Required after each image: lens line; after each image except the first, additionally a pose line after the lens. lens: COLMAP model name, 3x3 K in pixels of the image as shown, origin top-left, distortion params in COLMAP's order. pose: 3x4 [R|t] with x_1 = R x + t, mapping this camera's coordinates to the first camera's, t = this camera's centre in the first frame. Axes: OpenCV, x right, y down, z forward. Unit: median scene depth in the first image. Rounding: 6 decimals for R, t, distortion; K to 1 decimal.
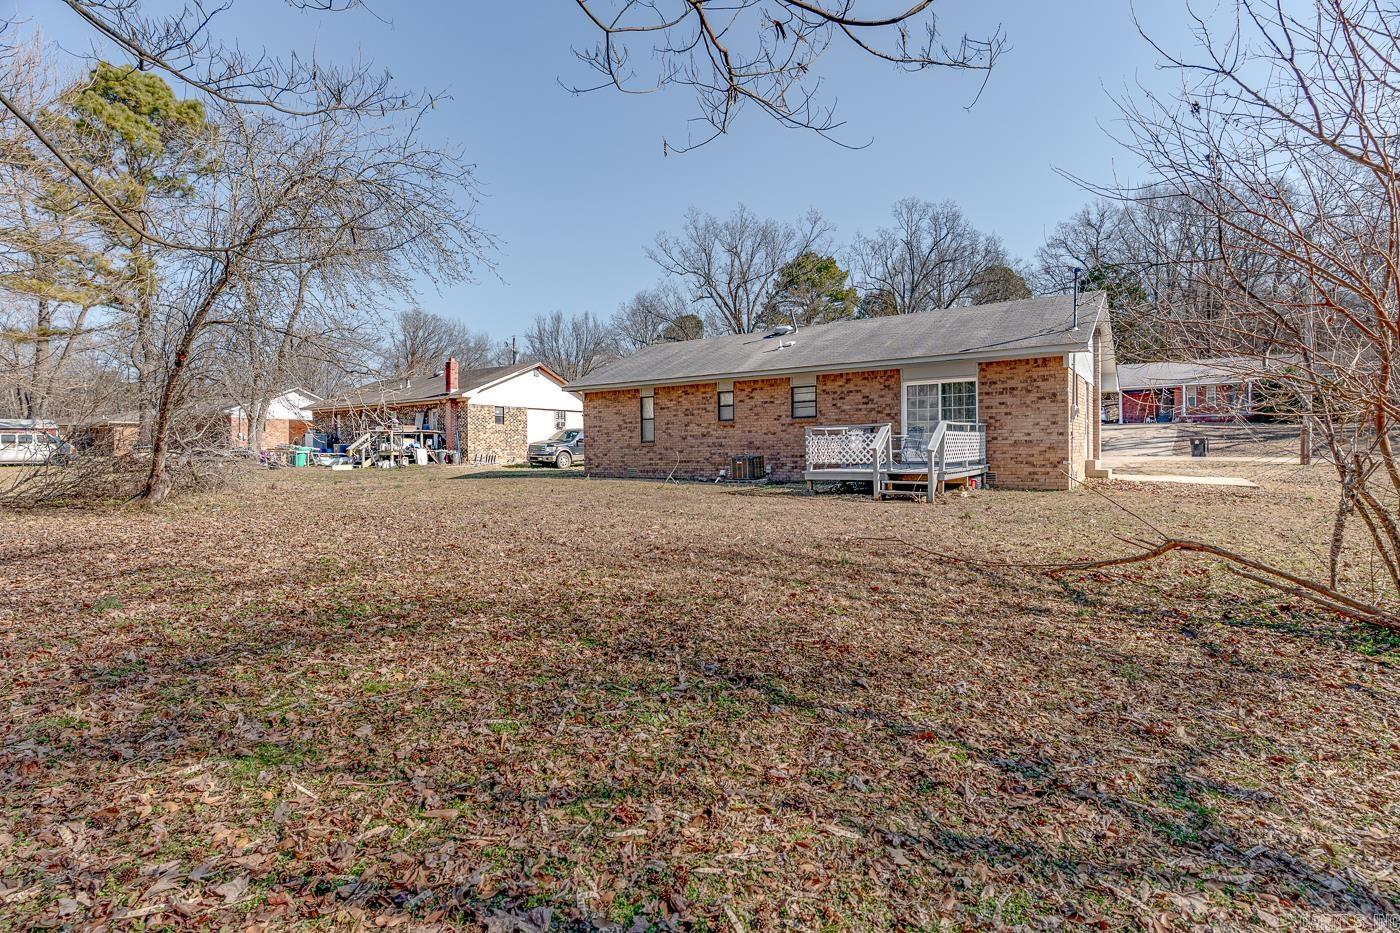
lens RADIAL K [[668.3, 0, 695.9], [0, 668.3, 461.1], [0, 0, 1]] dist [-0.004466, 0.003719]
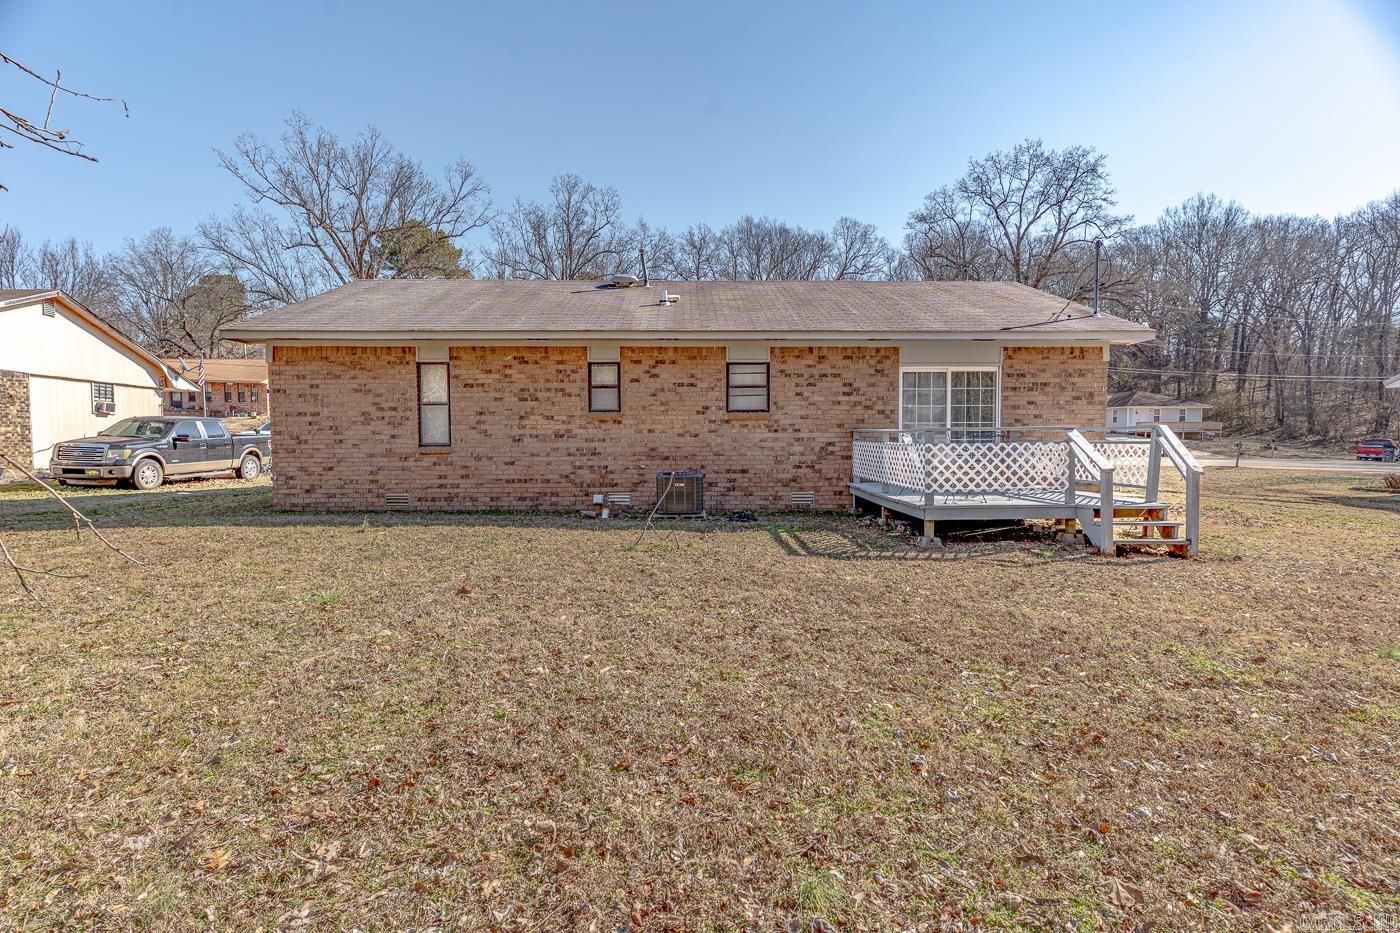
lens RADIAL K [[668.3, 0, 696.4], [0, 668.3, 474.8], [0, 0, 1]] dist [-0.004466, 0.003719]
pose [[0.810980, -0.016194, 0.584850, -0.245575], [0.003980, 0.999746, 0.022164, -0.017688], [-0.585060, -0.015647, 0.810839, 0.483407]]
